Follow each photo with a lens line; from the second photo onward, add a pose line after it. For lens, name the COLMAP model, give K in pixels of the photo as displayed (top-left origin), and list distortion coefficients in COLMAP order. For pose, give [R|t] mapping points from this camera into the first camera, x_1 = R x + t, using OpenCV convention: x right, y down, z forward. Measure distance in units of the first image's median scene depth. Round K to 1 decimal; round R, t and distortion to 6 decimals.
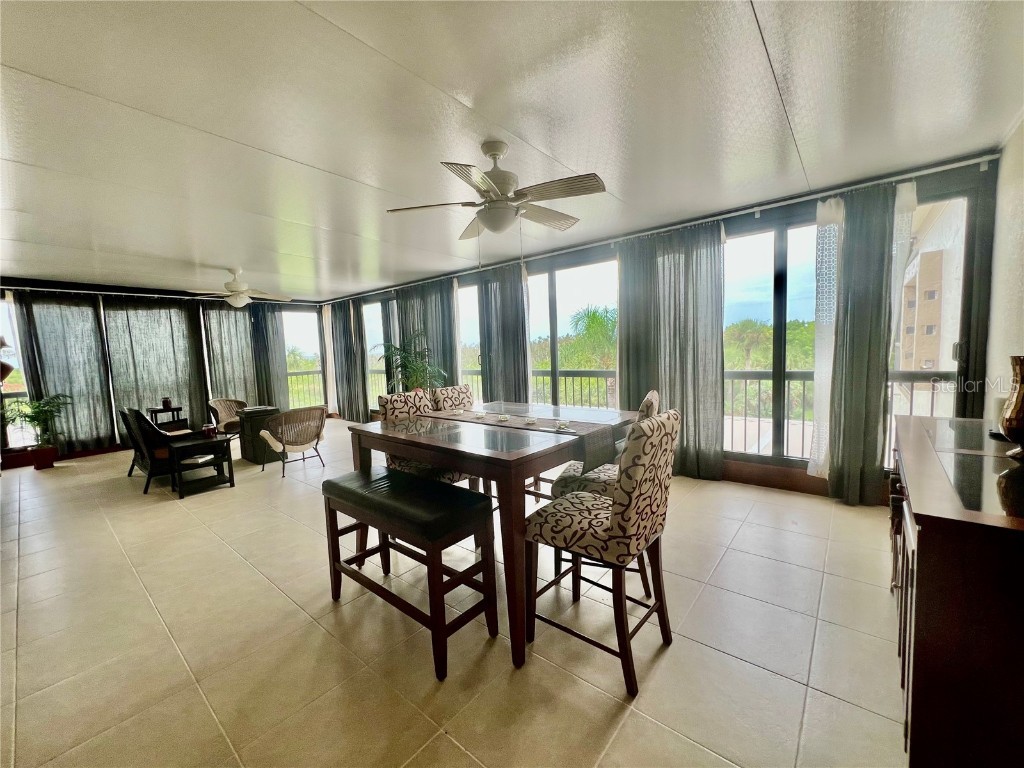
lens RADIAL K [[410.6, 0, 512.0], [0, 410.6, 384.0], [0, 0, 1]] dist [0.001506, 0.000209]
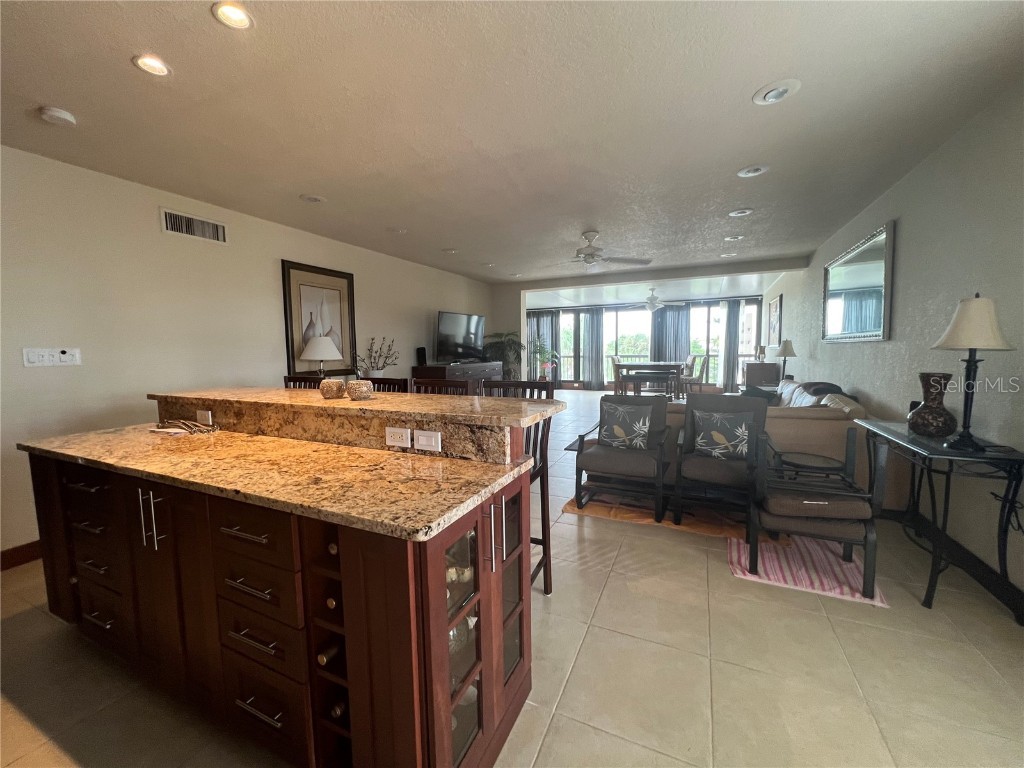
lens RADIAL K [[410.6, 0, 512.0], [0, 410.6, 384.0], [0, 0, 1]] dist [0.001506, 0.000209]
pose [[0.965499, -0.002841, 0.260392, -1.492664], [0.002988, 0.999996, -0.000168, 0.180960], [-0.260390, 0.000941, 0.965503, -1.504648]]
